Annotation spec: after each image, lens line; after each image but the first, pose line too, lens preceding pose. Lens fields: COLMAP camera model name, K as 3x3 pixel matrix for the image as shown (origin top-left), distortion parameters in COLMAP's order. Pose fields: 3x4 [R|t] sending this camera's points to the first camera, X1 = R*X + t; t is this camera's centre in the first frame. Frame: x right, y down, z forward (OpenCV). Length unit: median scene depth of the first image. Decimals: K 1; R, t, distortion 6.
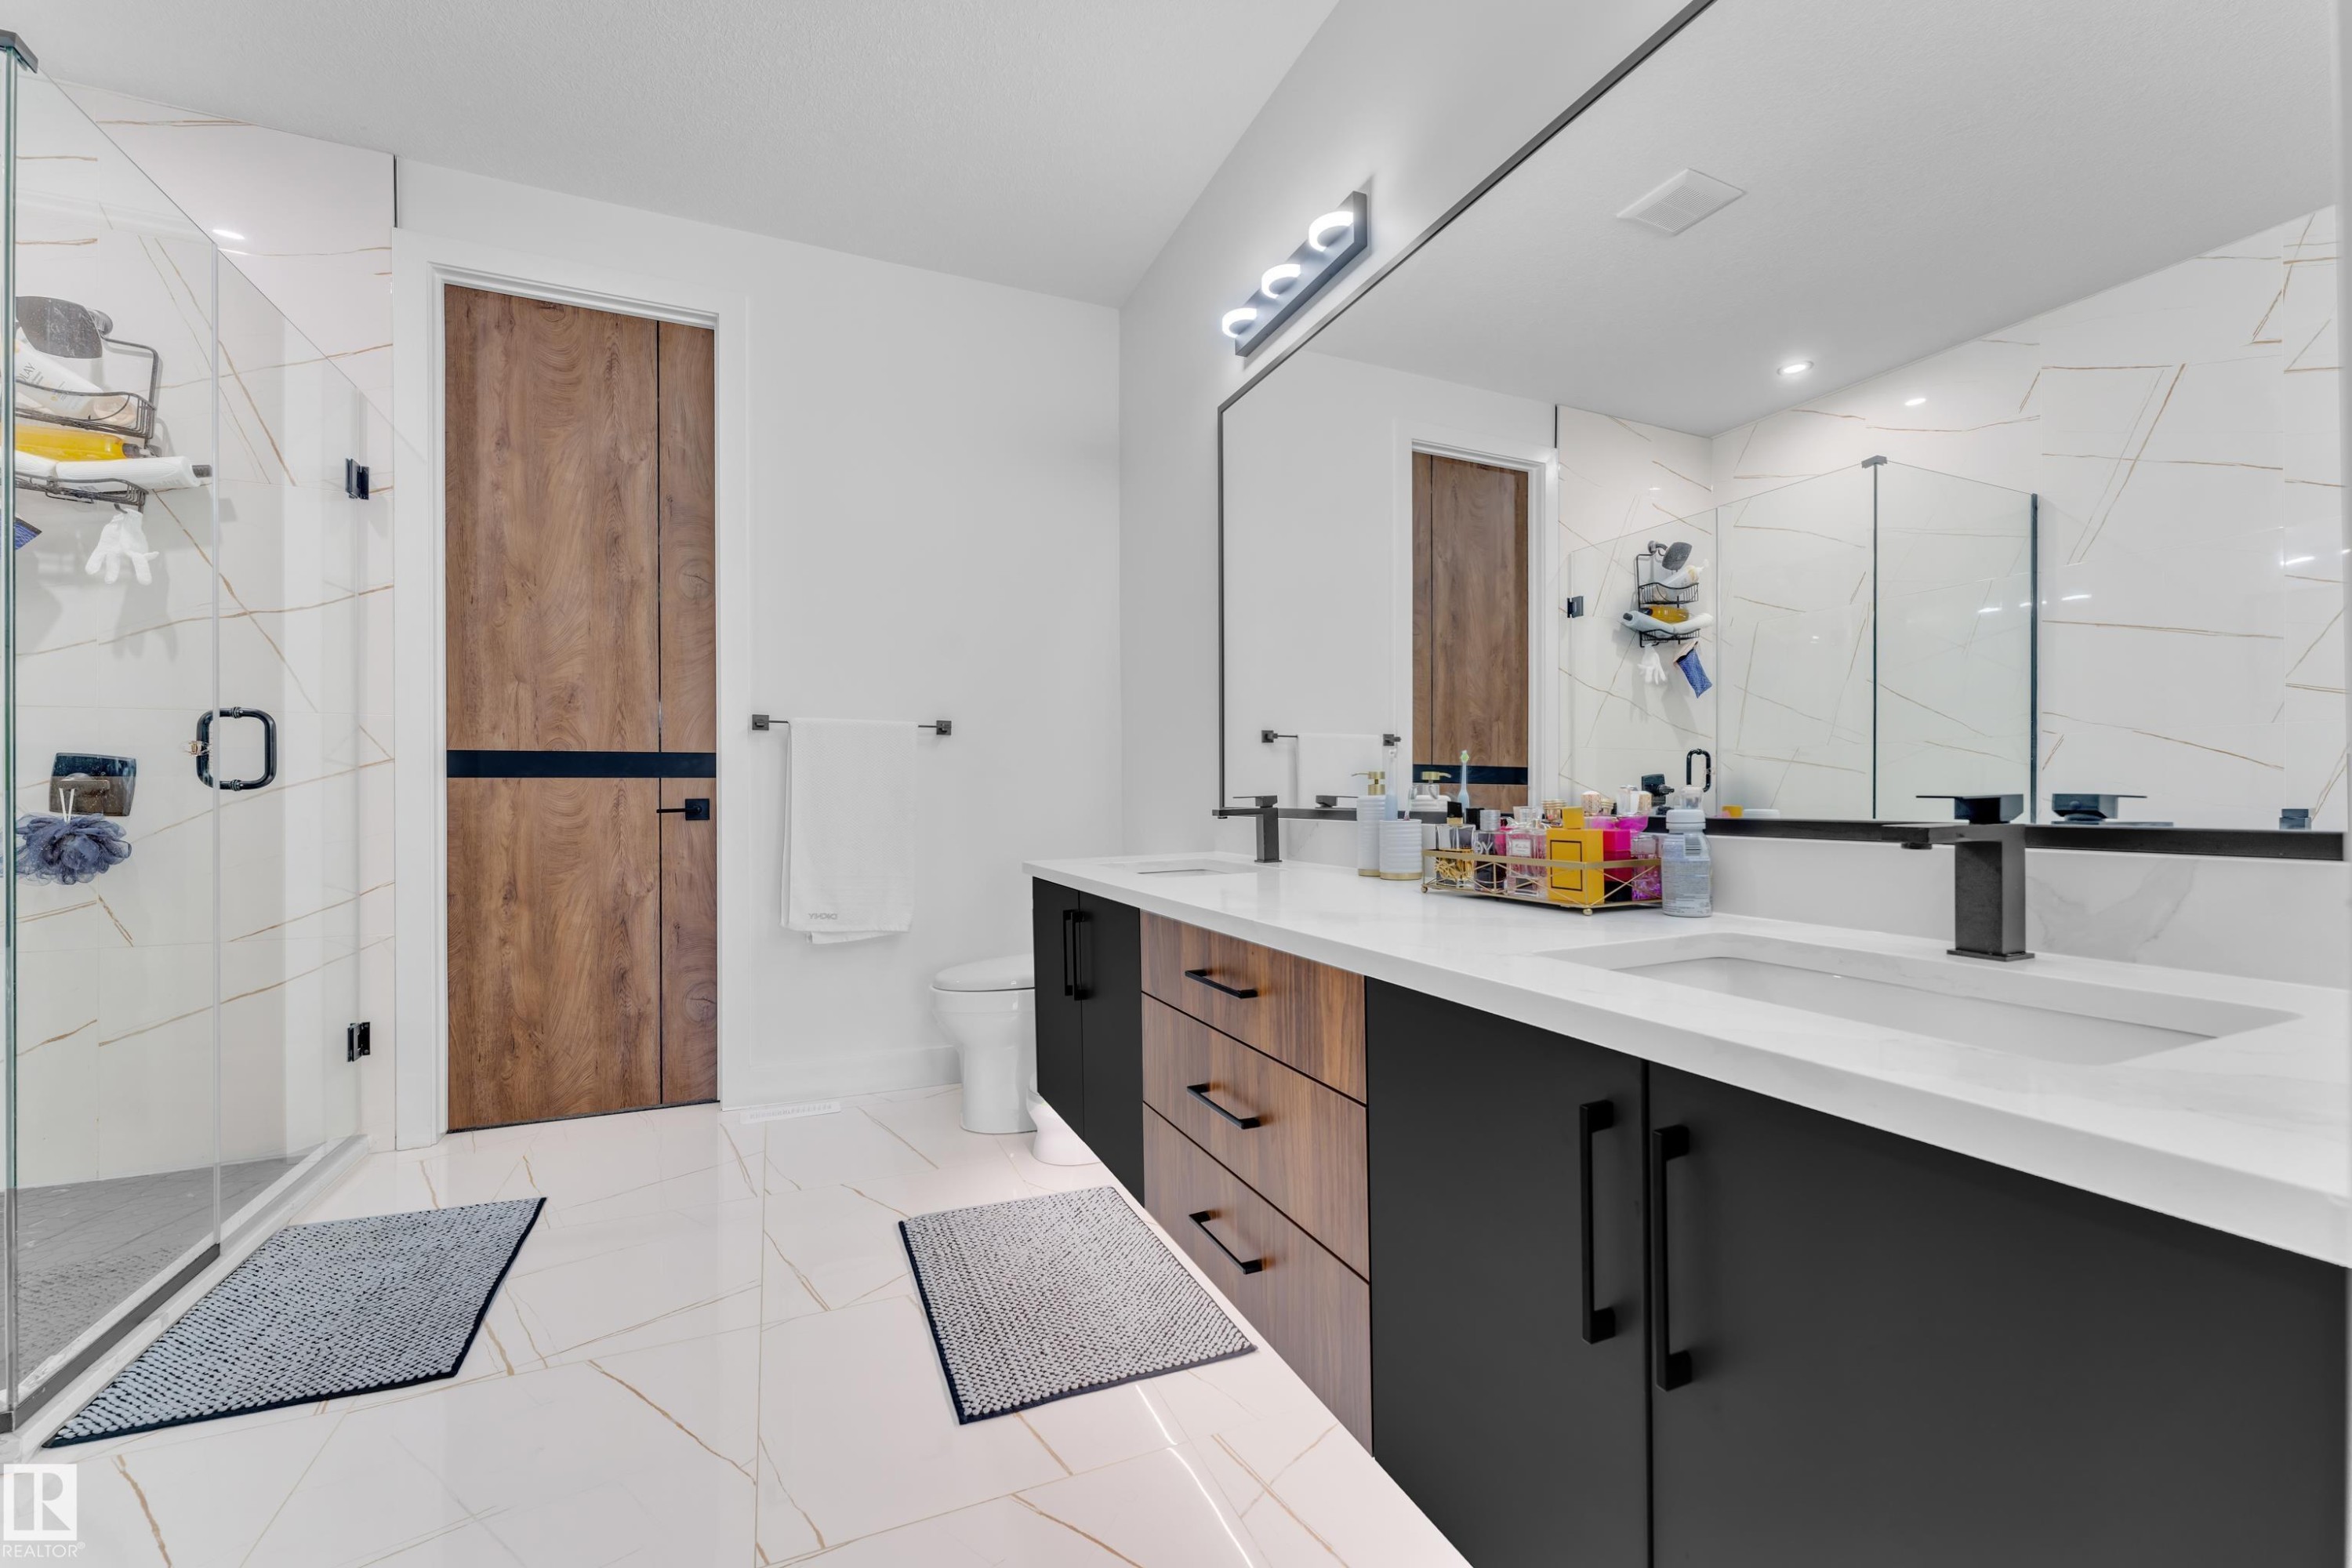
lens RADIAL K [[945.9, 0, 1173.7], [0, 945.9, 791.8], [0, 0, 1]] dist [0.001625, -0.000412]
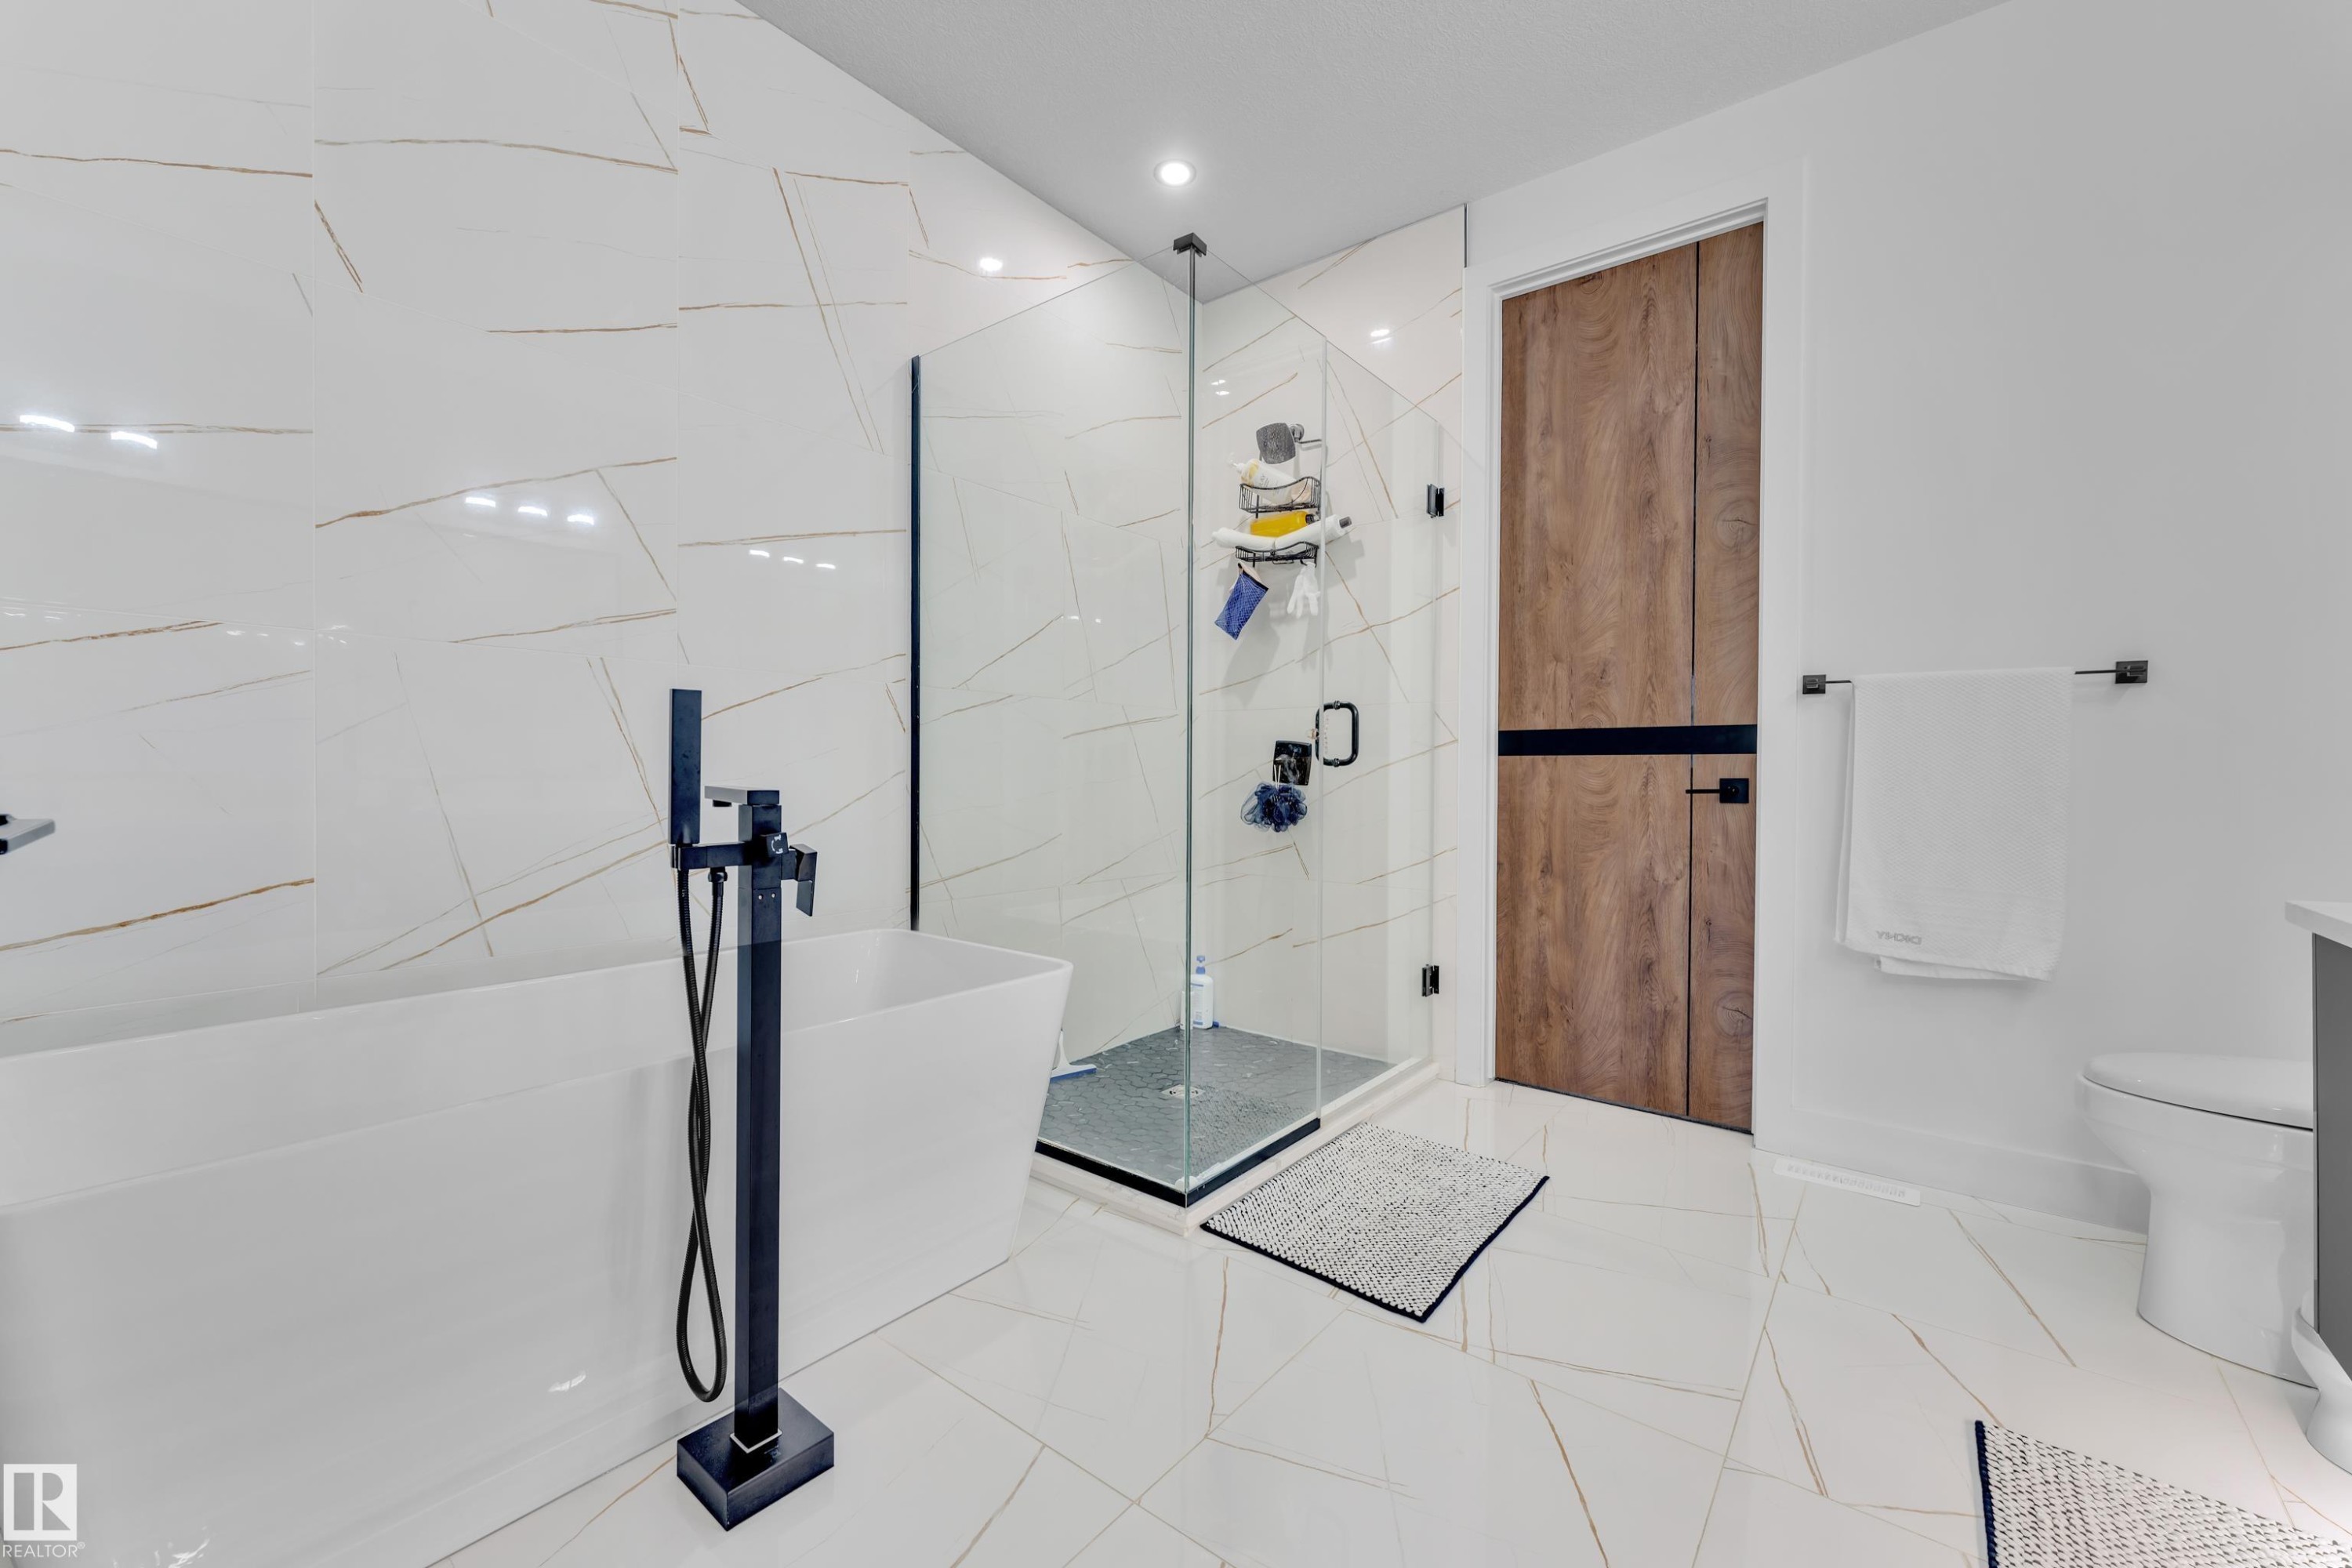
lens RADIAL K [[945.9, 0, 1170.1], [0, 945.9, 783.0], [0, 0, 1]] dist [0.001625, -0.000412]
pose [[0.476269, 0.018232, -0.879111, 0.012105], [-0.006240, 0.999830, 0.017355, -0.000267], [0.879277, -0.002780, 0.476302, 0.145162]]
